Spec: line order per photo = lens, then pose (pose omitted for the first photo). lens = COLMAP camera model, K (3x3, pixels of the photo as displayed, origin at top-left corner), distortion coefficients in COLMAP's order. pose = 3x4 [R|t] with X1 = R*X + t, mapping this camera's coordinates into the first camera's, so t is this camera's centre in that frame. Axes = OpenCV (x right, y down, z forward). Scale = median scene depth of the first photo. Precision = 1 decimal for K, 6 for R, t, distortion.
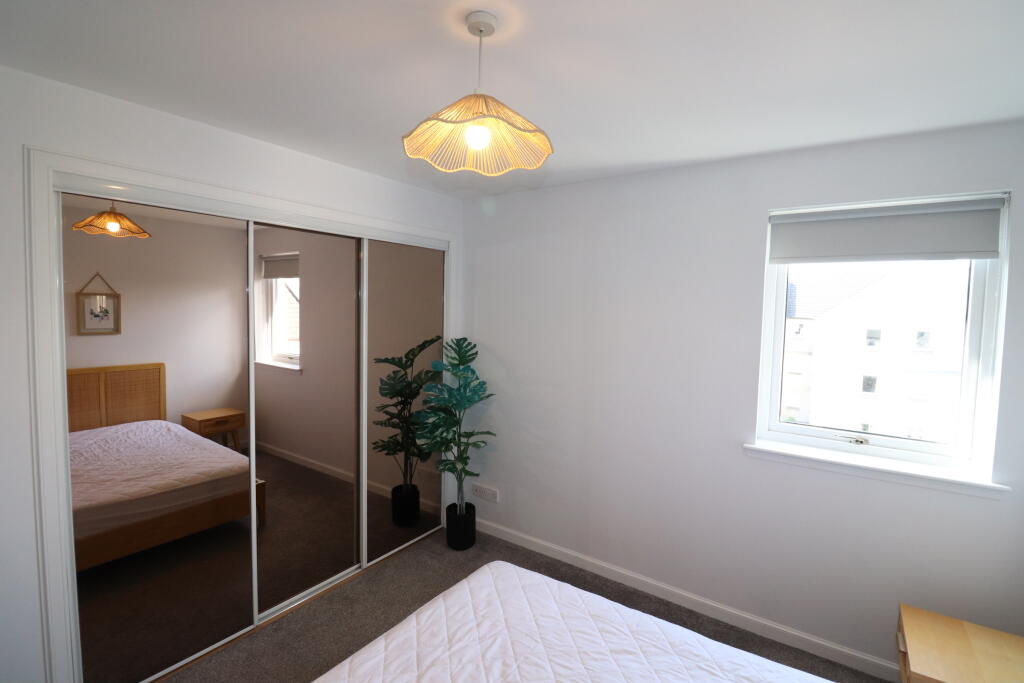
lens RADIAL K [[471.5, 0, 501.7], [0, 471.5, 338.0], [0, 0, 1]] dist [-0.004048, -0.011320]
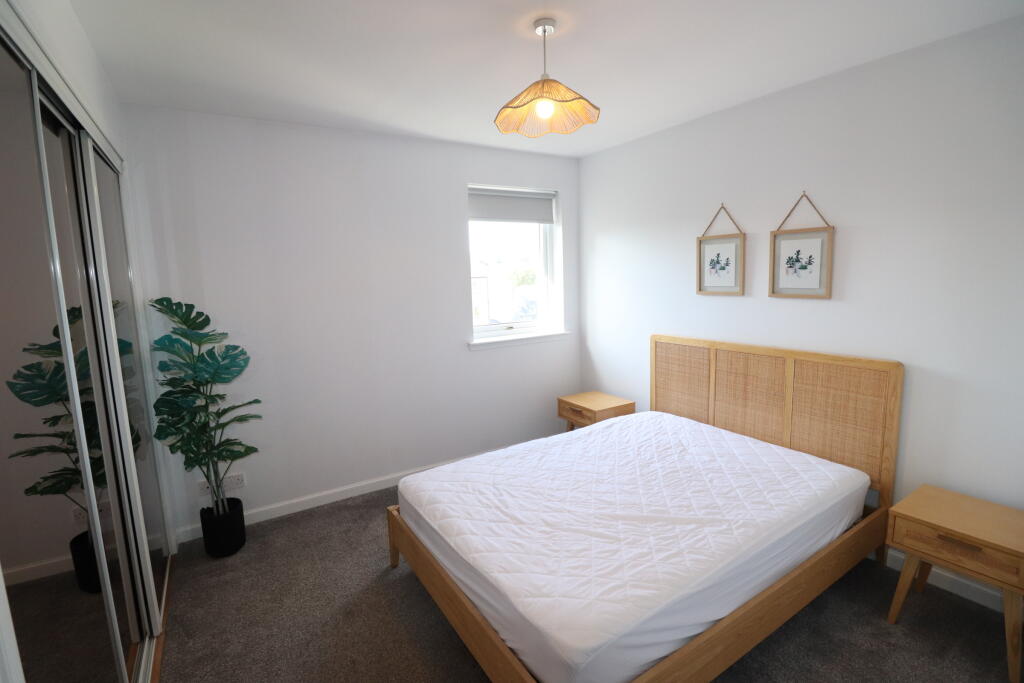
lens RADIAL K [[476.9, 0, 512.0], [0, 476.9, 341.5], [0, 0, 1]] dist [-0.001508, -0.051481]
pose [[0.373510, -0.167176, 0.912438, -0.836659], [0.108769, 0.984734, 0.135897, 0.029863], [-0.921227, 0.048486, 0.385991, 0.306708]]
